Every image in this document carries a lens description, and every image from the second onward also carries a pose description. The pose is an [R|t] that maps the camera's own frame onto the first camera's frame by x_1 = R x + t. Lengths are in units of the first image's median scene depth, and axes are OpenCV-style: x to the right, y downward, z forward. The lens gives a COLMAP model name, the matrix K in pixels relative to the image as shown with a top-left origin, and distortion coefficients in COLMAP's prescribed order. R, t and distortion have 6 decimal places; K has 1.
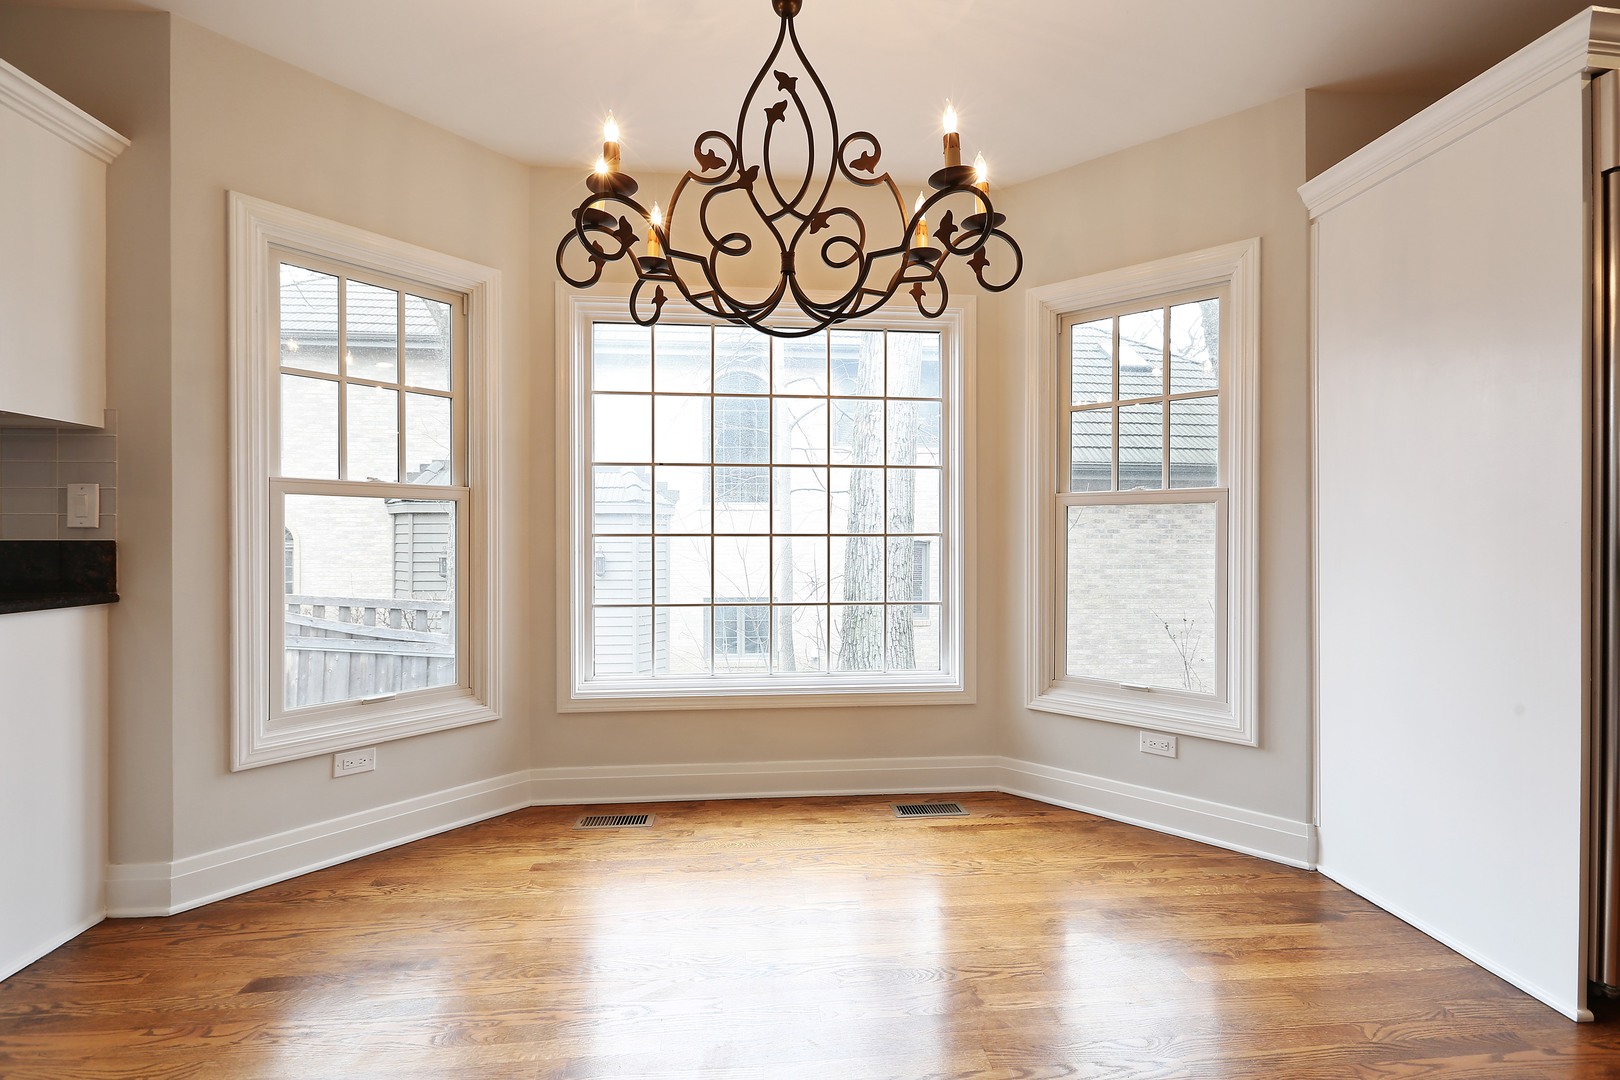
lens RADIAL K [[720.5, 0, 803.3], [0, 720.5, 537.4], [0, 0, 1]] dist [0.009406, -0.000114]
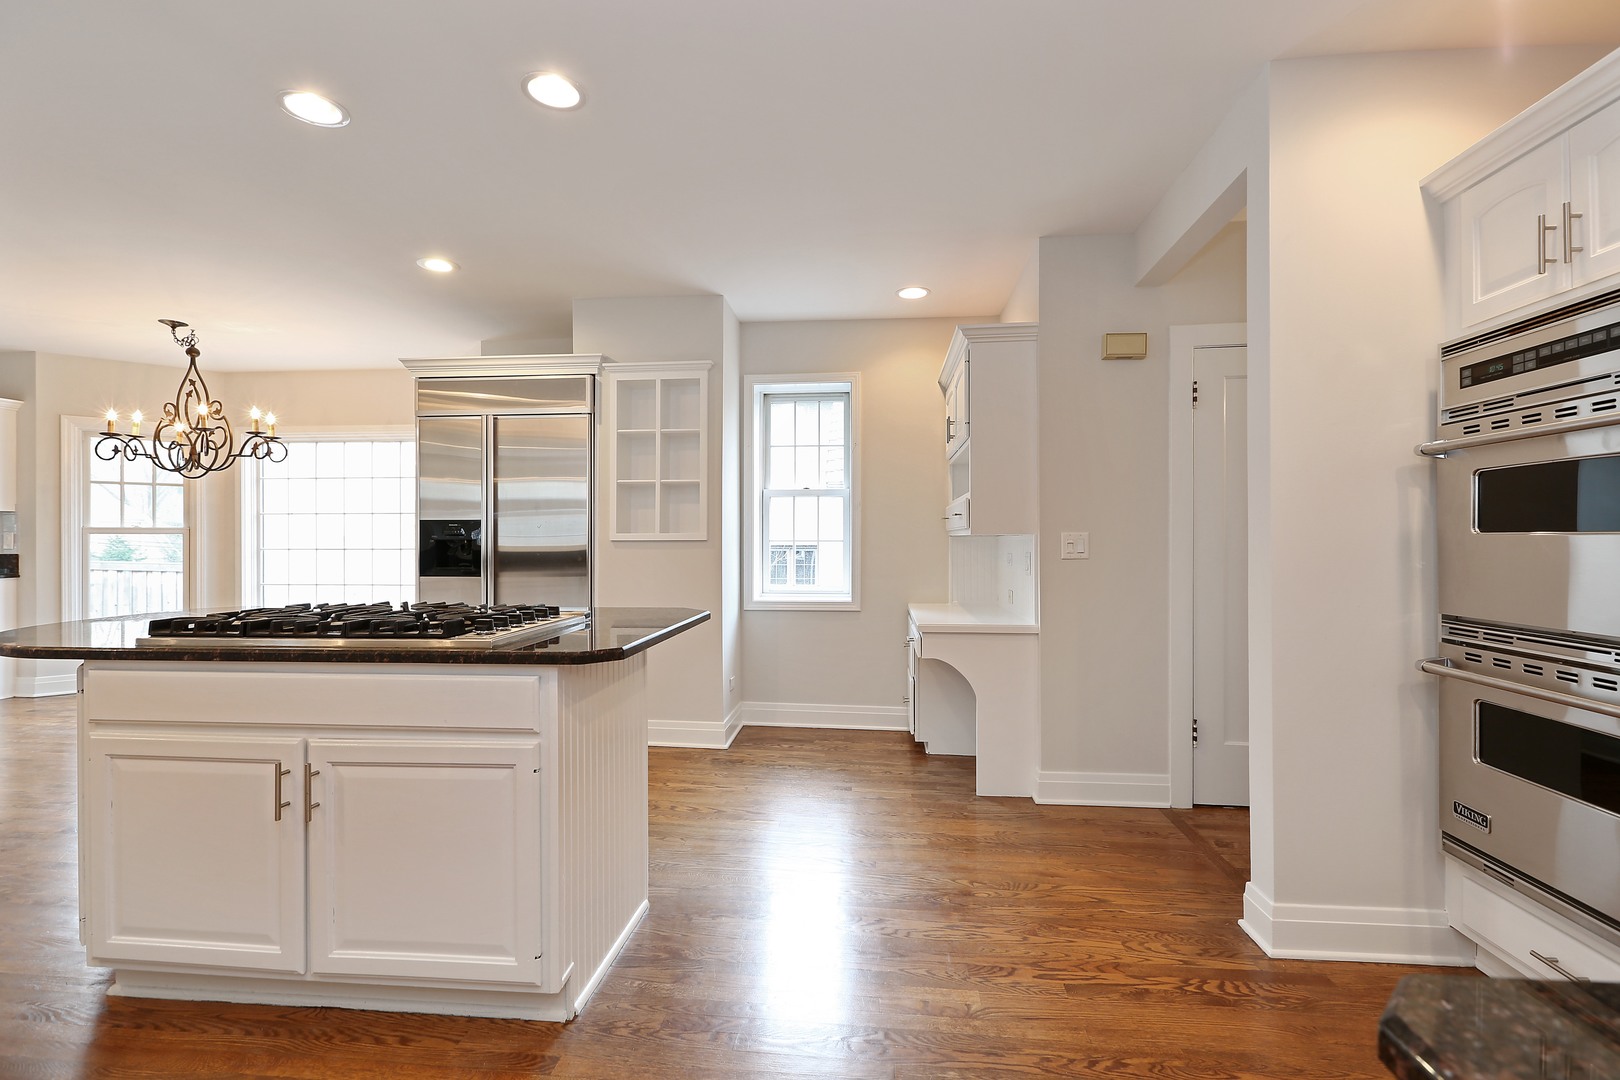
lens RADIAL K [[678.3, 0, 736.3], [0, 678.3, 537.5], [0, 0, 1]] dist [0.000720, 0.000048]
pose [[0.981984, -0.004163, -0.188917, 1.867218], [0.004146, 0.999991, -0.000487, -0.038841], [0.188918, -0.000305, 0.981993, -0.832261]]
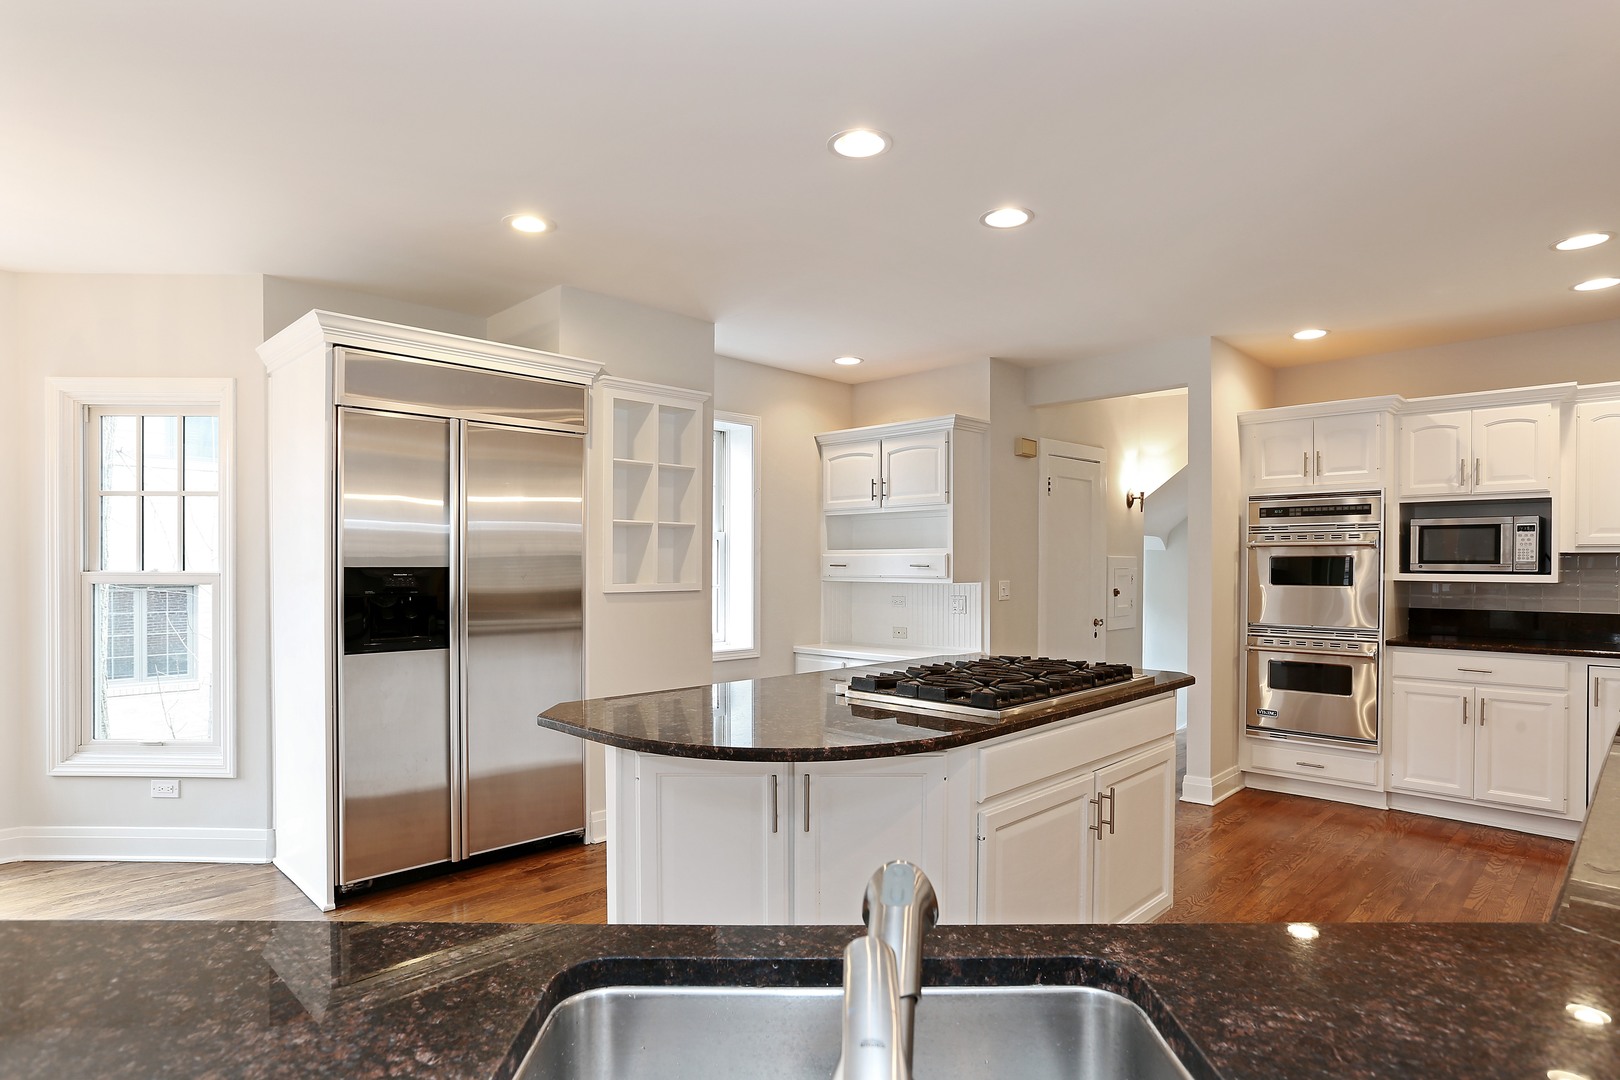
lens RADIAL K [[870.3, 0, 807.3], [0, 870.3, 567.7], [0, 0, 1]] dist [-0.000959, 0.000651]
pose [[0.773728, -0.003062, 0.633510, 0.454665], [0.001236, 0.999994, 0.003324, -0.087757], [-0.633517, -0.001789, 0.773727, -0.858724]]
